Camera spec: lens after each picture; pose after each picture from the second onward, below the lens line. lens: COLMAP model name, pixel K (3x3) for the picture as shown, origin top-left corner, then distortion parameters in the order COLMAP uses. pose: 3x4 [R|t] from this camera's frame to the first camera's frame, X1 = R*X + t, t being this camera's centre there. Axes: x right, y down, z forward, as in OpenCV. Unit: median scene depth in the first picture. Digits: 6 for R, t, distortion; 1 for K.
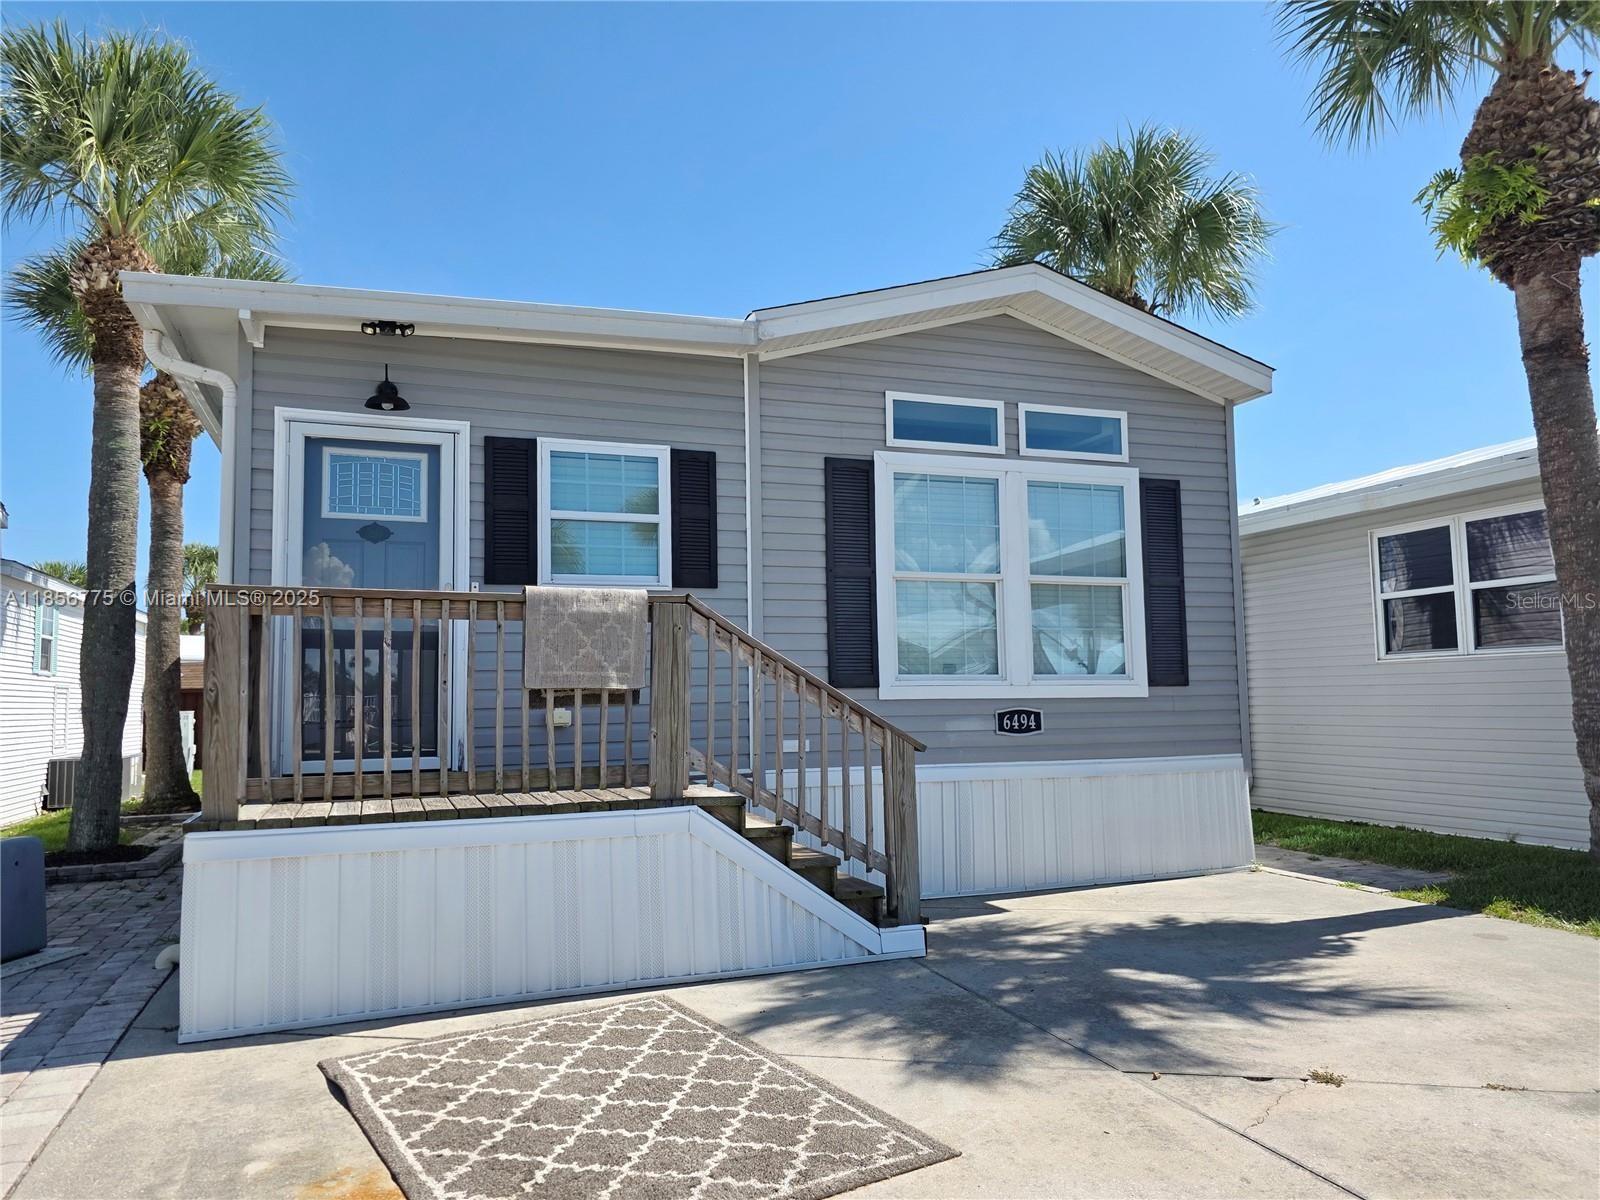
lens RADIAL K [[1112.4, 0, 788.4], [0, 1112.4, 603.8], [0, 0, 1]] dist [0.067397, -0.067156]
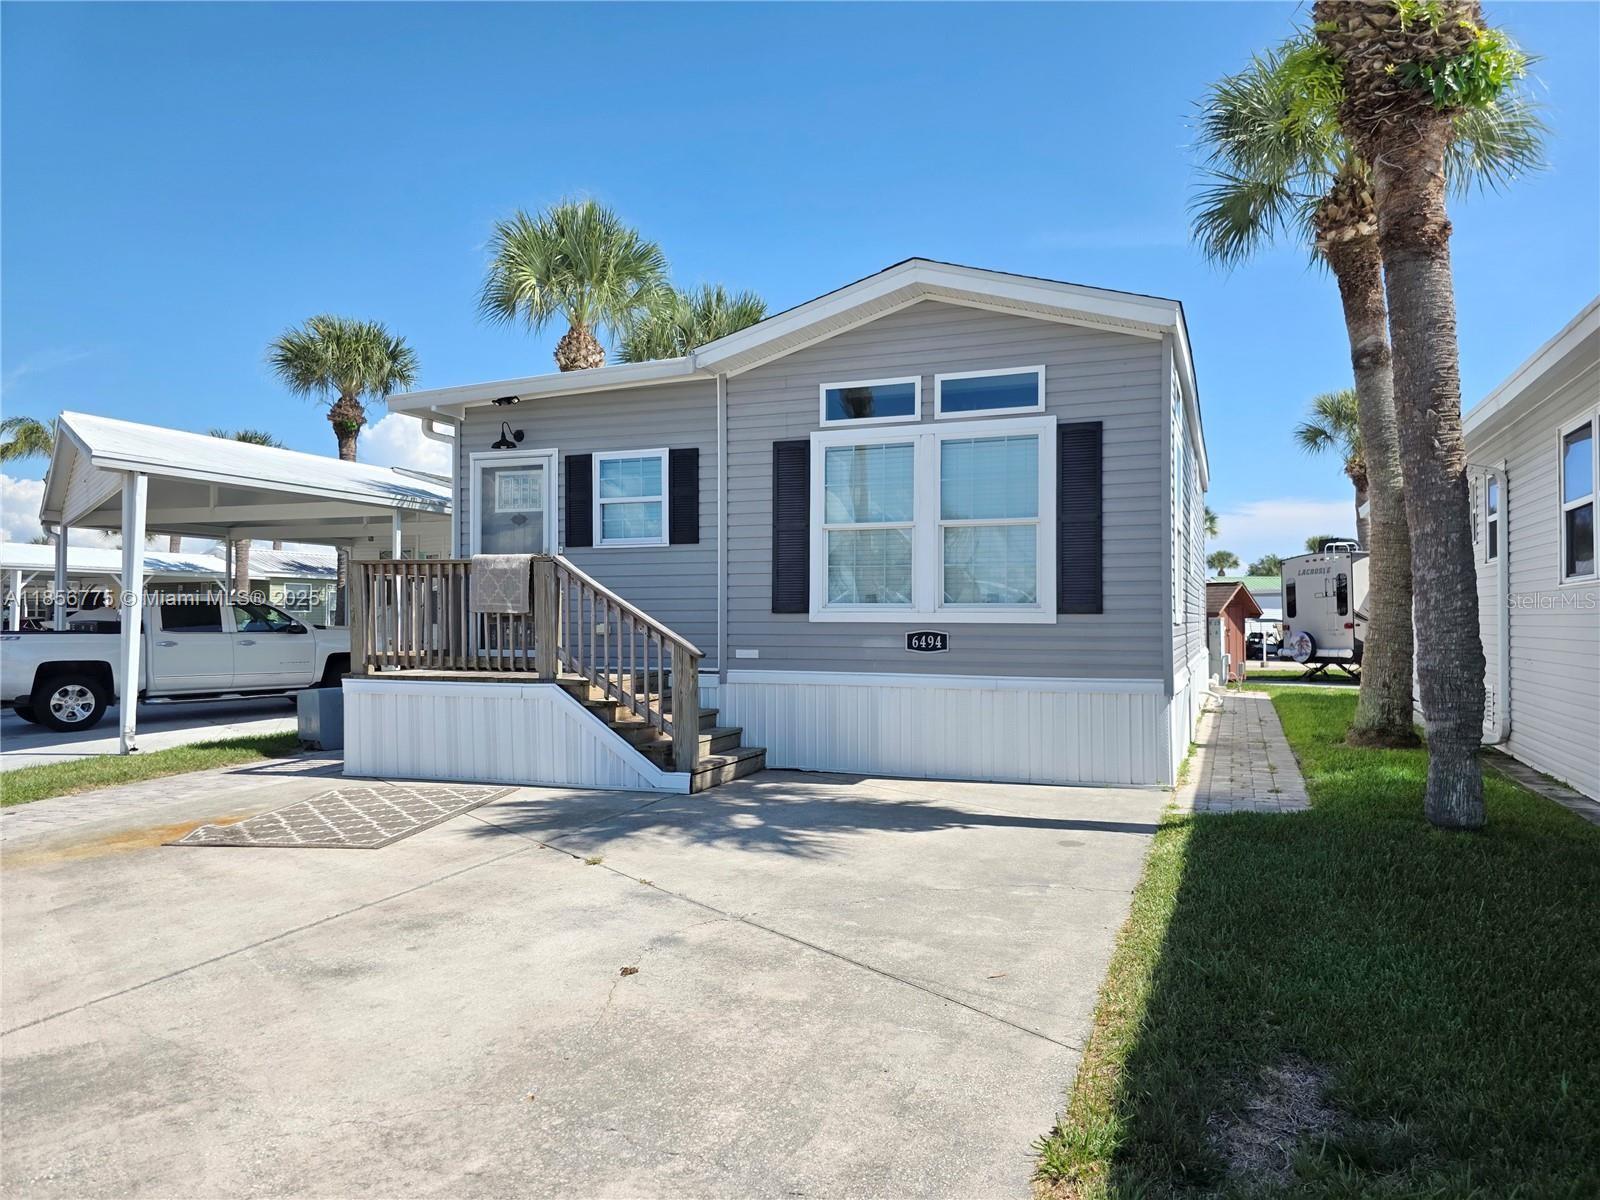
lens RADIAL K [[1070.0, 0, 804.3], [0, 1070.0, 596.4], [0, 0, 1]] dist [0.067610, -0.060913]
pose [[0.750775, 0.002385, -0.660554, 0.959185], [0.044116, 0.997580, 0.053744, -0.013835], [0.659083, -0.069490, 0.748853, 0.043216]]
